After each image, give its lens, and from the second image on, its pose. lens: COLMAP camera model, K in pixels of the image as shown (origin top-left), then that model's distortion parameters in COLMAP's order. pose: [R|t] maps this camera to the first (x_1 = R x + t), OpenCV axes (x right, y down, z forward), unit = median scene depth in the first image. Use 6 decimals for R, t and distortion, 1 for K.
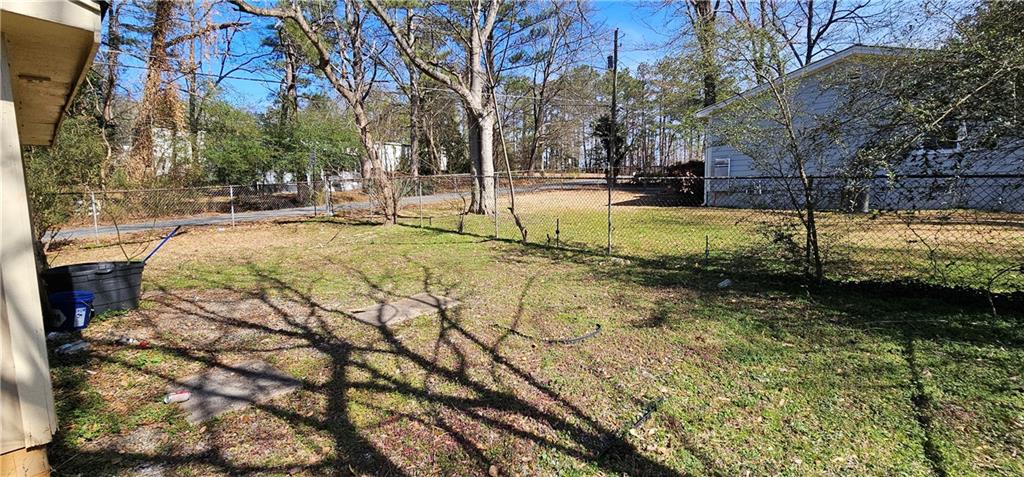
lens RADIAL K [[417.7, 0, 512.7], [0, 417.7, 240.0], [0, 0, 1]] dist [-0.003702, -0.000471]
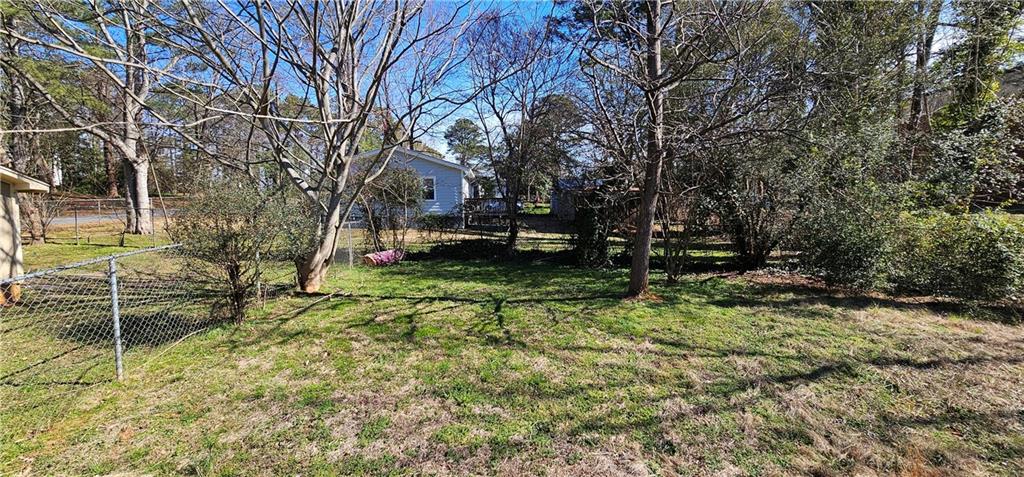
lens RADIAL K [[417.7, 0, 507.0], [0, 417.7, 240.0], [0, 0, 1]] dist [-0.003702, -0.000471]
pose [[0.790956, -0.027054, 0.611275, 0.045118], [0.053890, 0.998220, -0.025551, 0.056415], [-0.609496, 0.053151, 0.791006, -0.799094]]
